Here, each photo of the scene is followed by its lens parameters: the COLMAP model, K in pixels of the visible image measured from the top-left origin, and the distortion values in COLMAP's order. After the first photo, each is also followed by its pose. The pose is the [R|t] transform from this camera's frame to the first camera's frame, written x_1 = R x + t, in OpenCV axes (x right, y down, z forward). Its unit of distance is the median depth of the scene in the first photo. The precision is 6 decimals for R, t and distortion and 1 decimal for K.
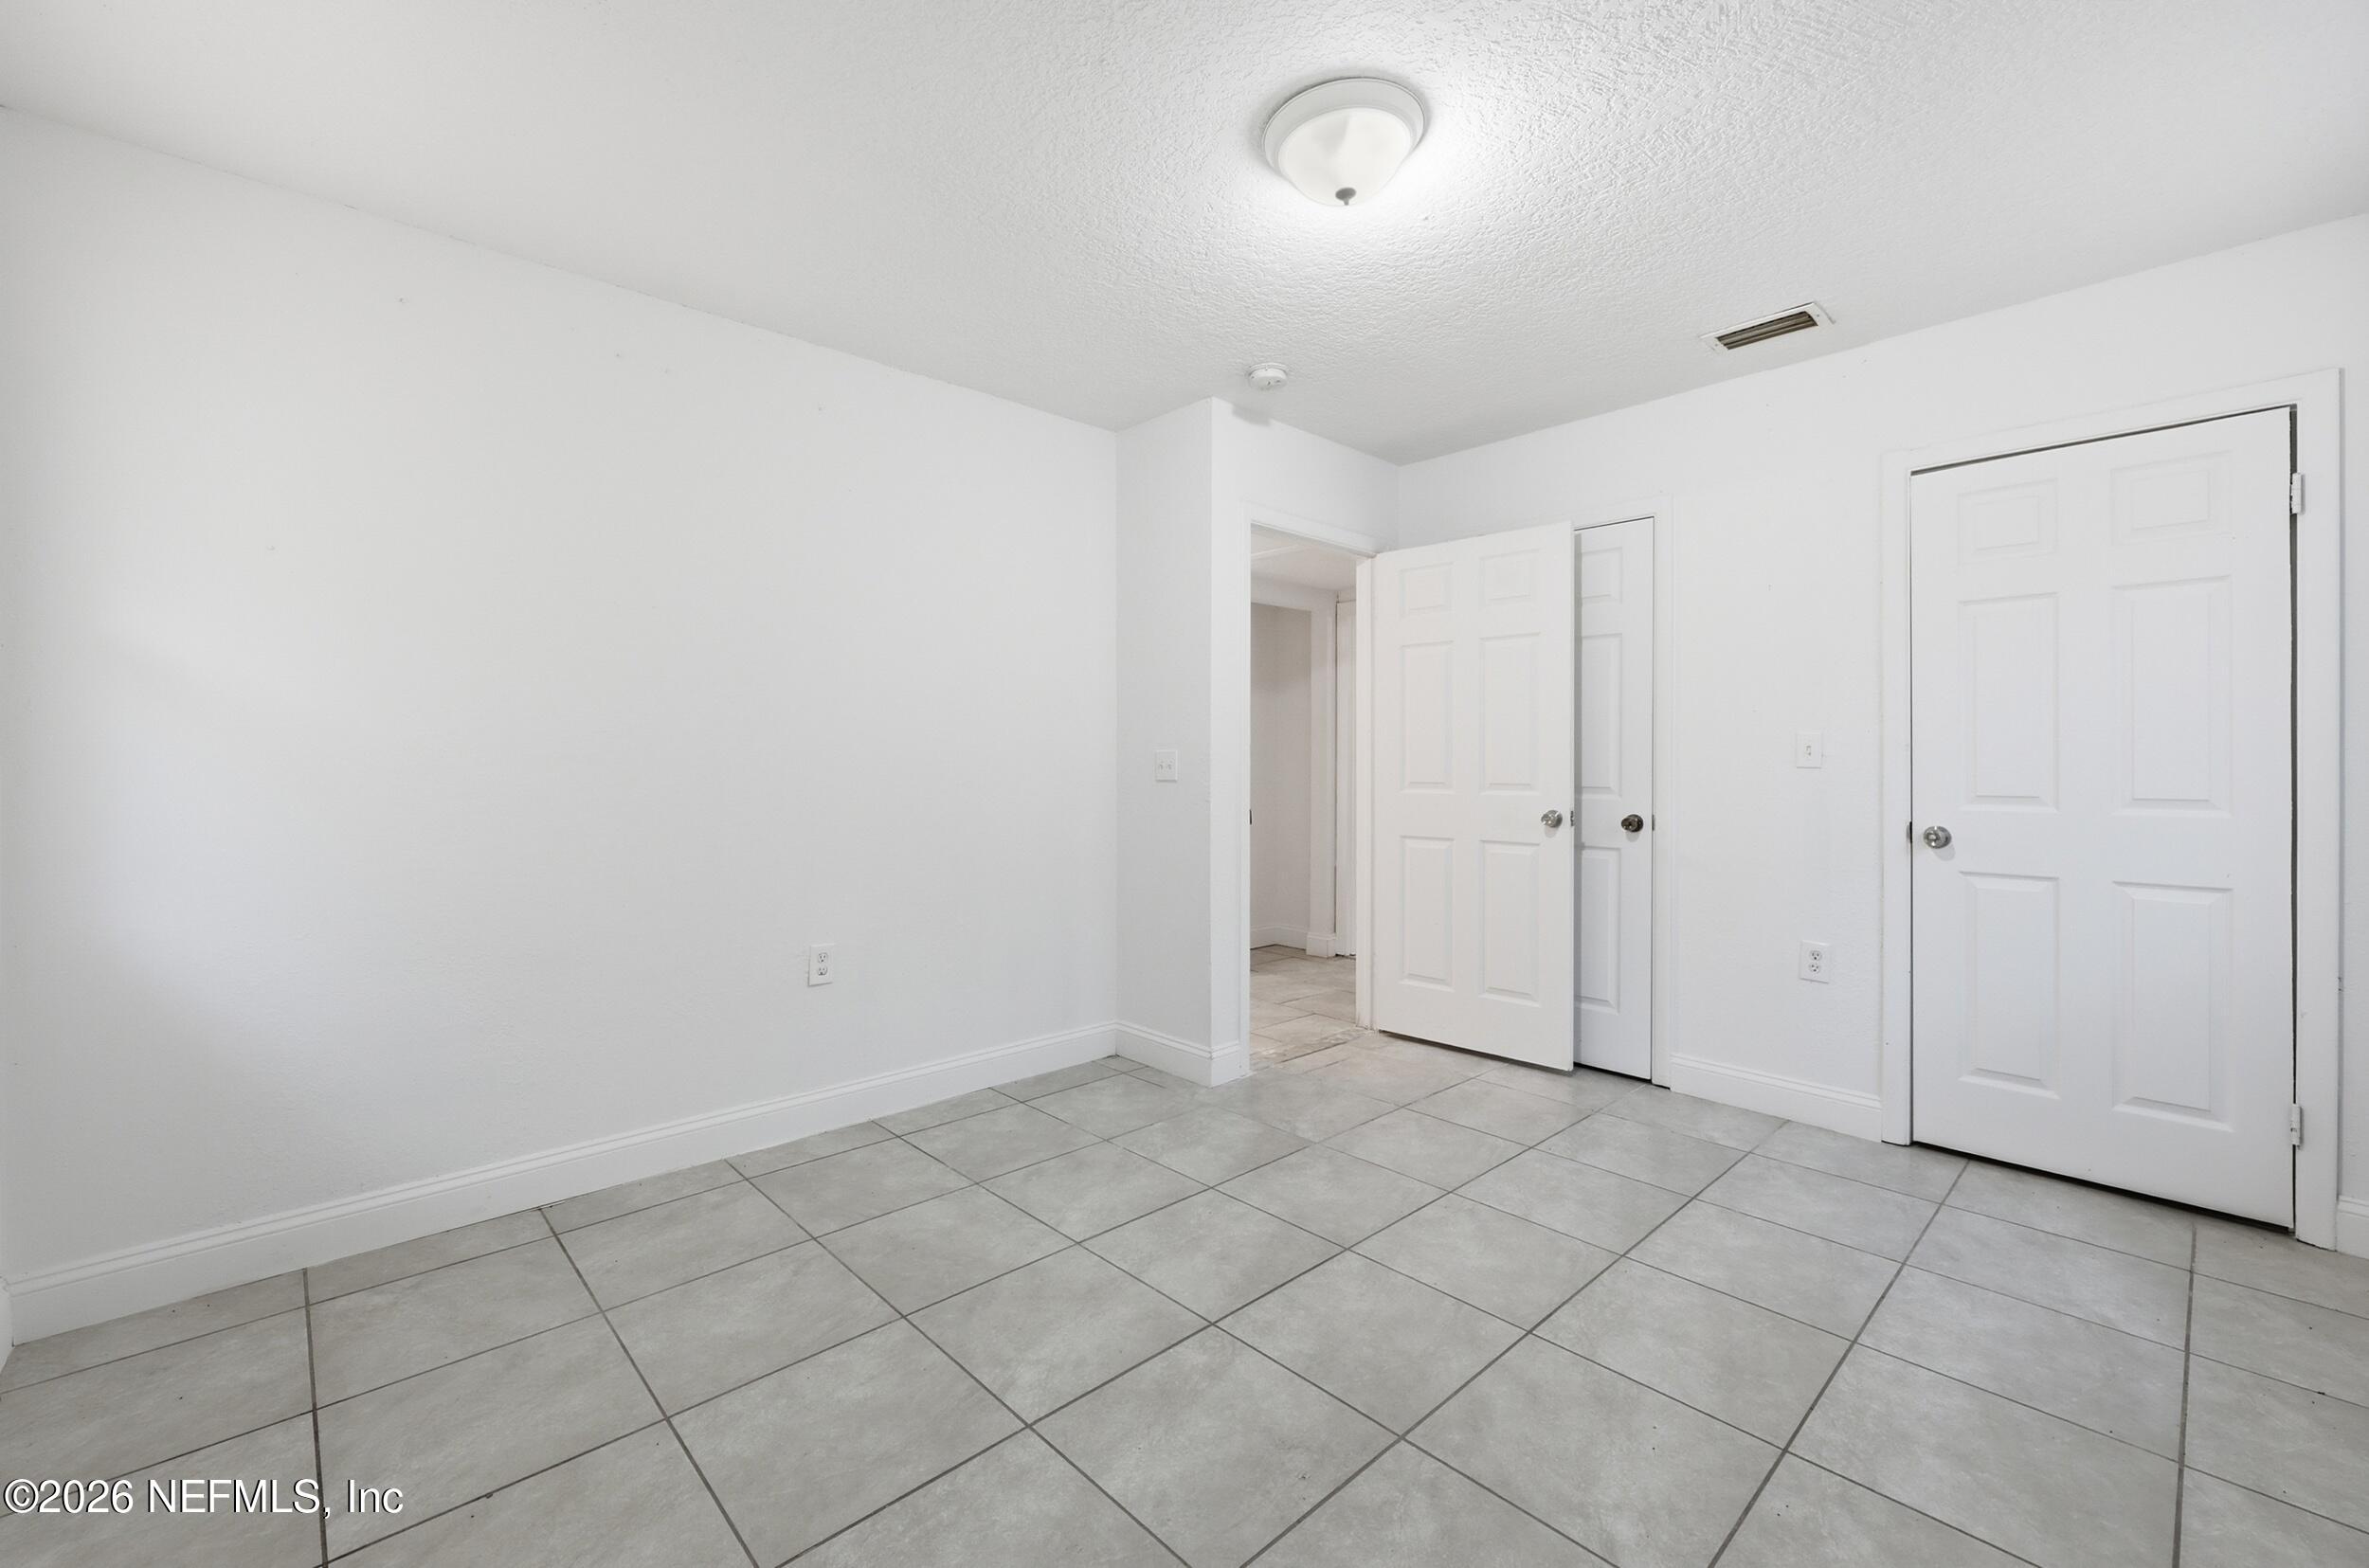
lens RADIAL K [[972.7, 0, 1185.6], [0, 972.7, 770.4], [0, 0, 1]] dist [-0.000816, 0.000054]
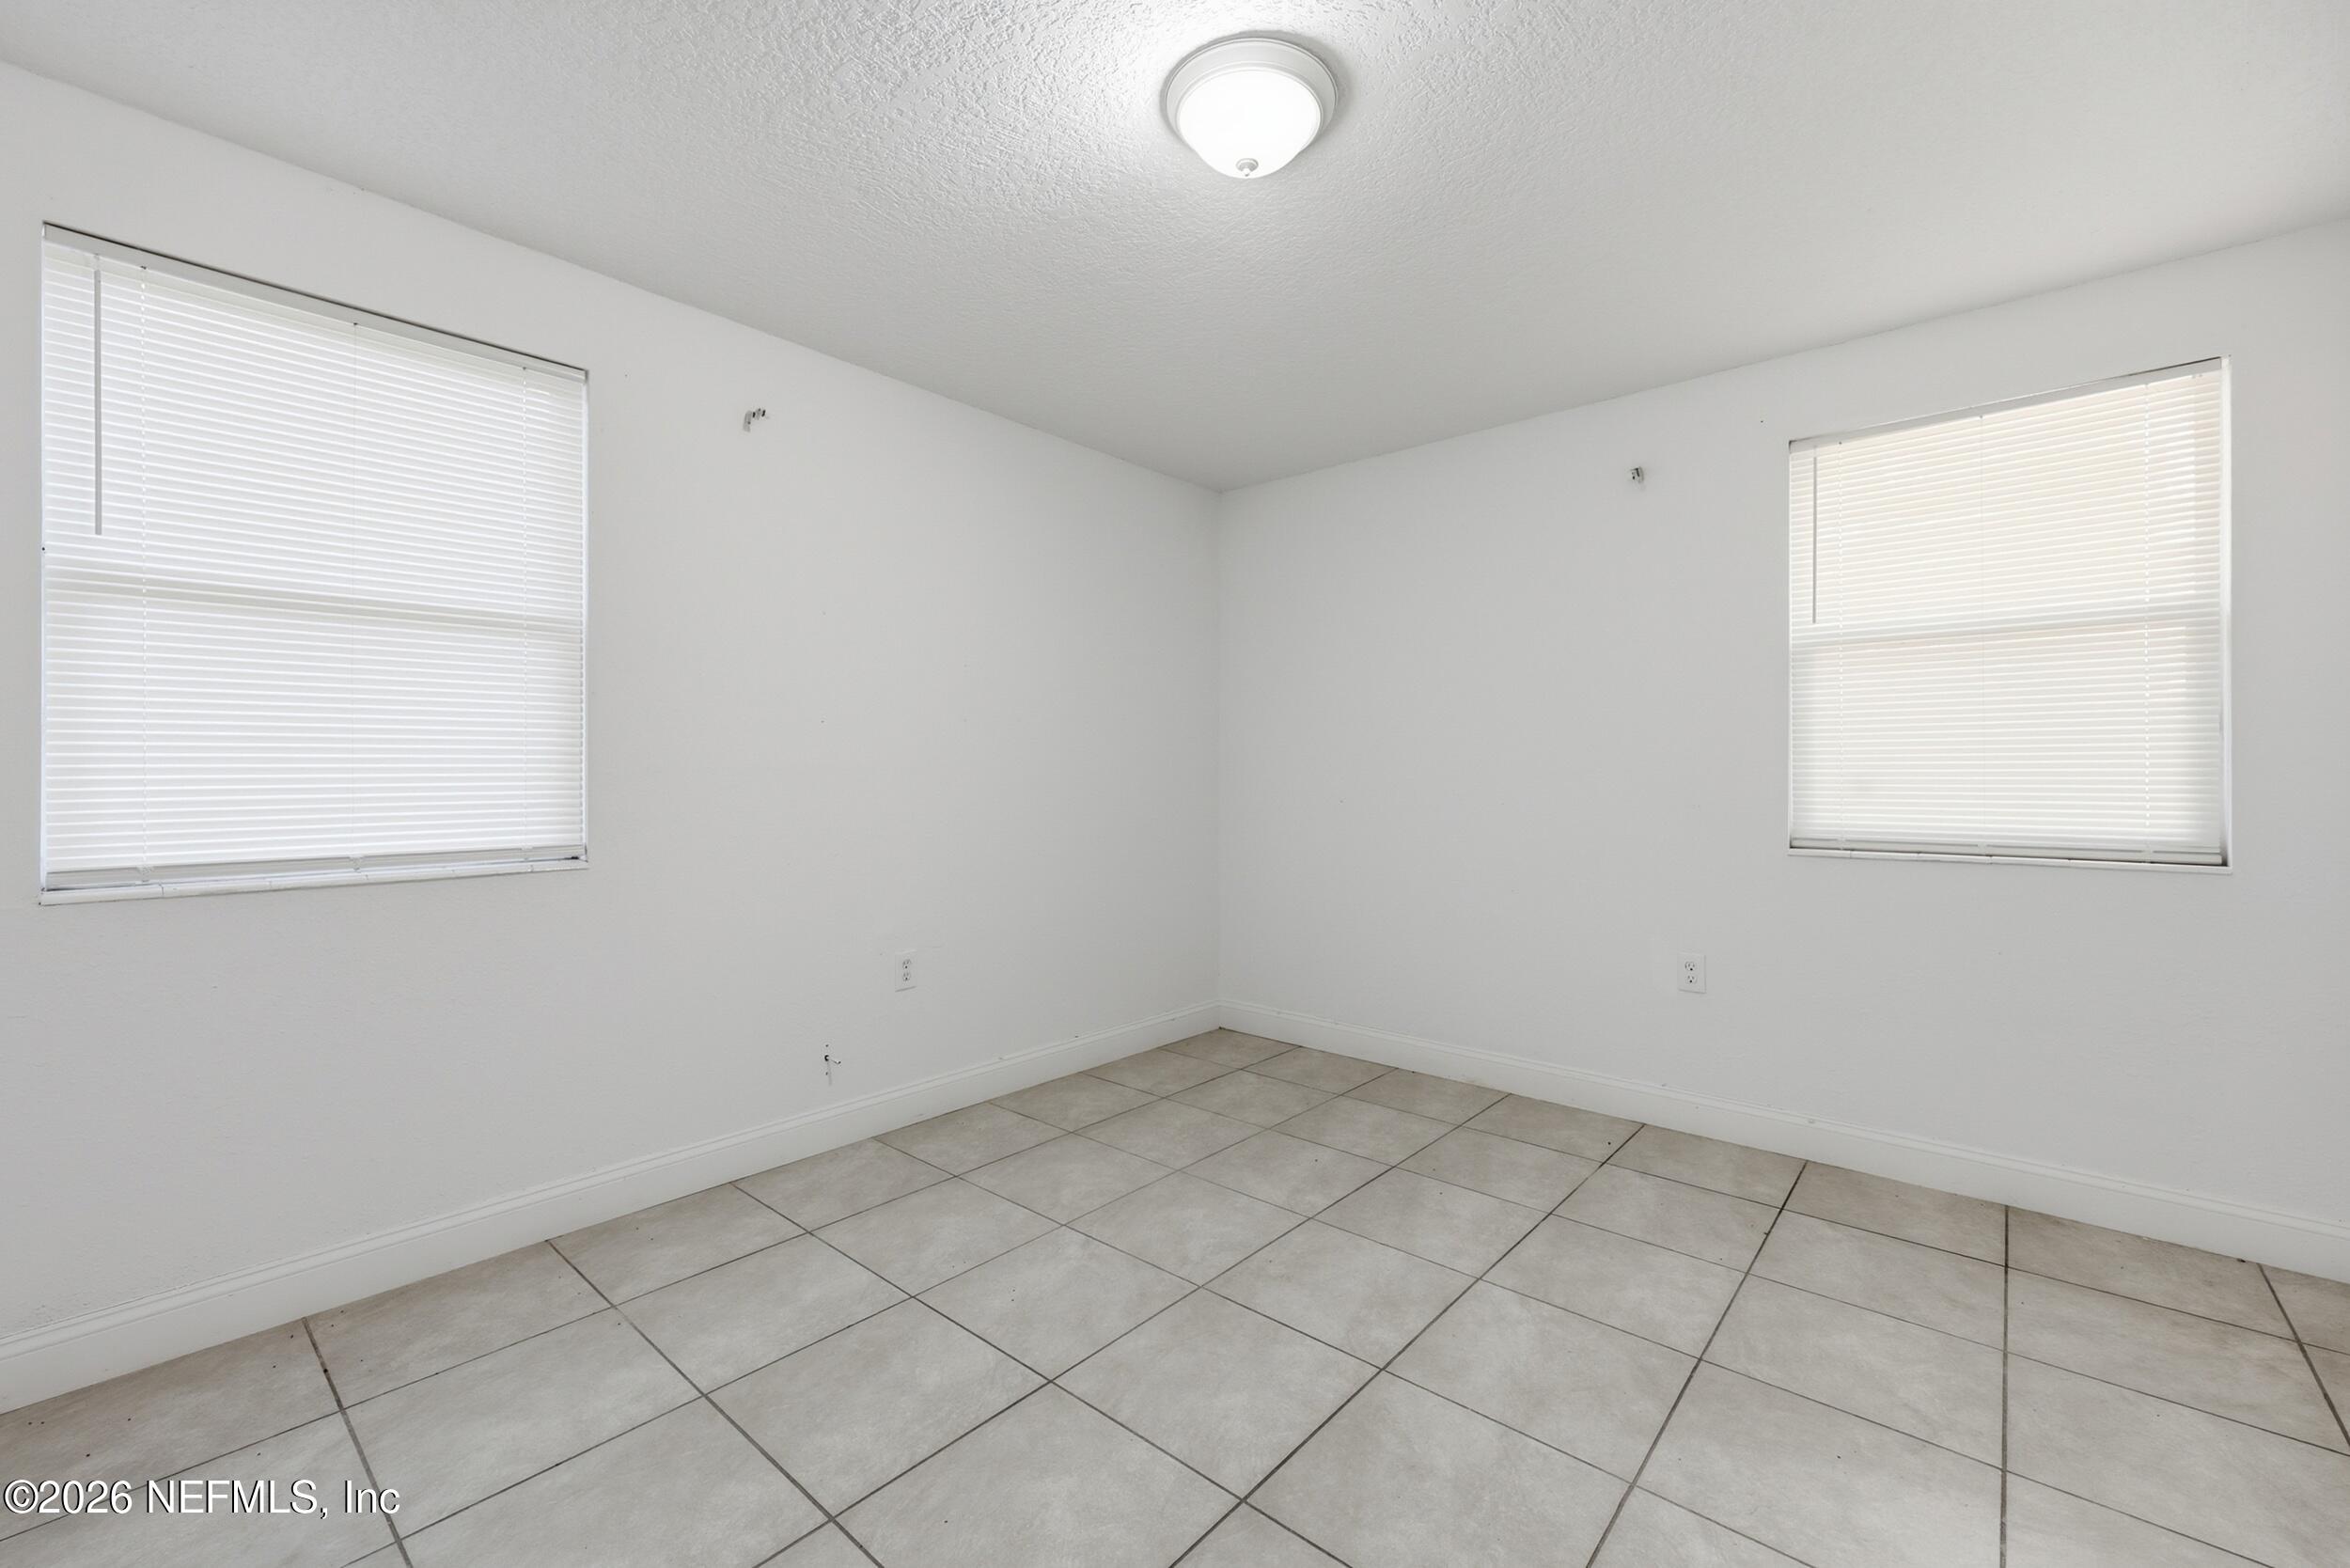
lens RADIAL K [[965.0, 0, 1174.1], [0, 965.0, 775.0], [0, 0, 1]] dist [-0.000816, 0.000054]
pose [[-0.995053, -0.005486, -0.099190, 0.350389], [-0.006819, 0.999891, 0.013098, -0.023073], [0.099108, 0.013710, -0.994982, 2.048042]]
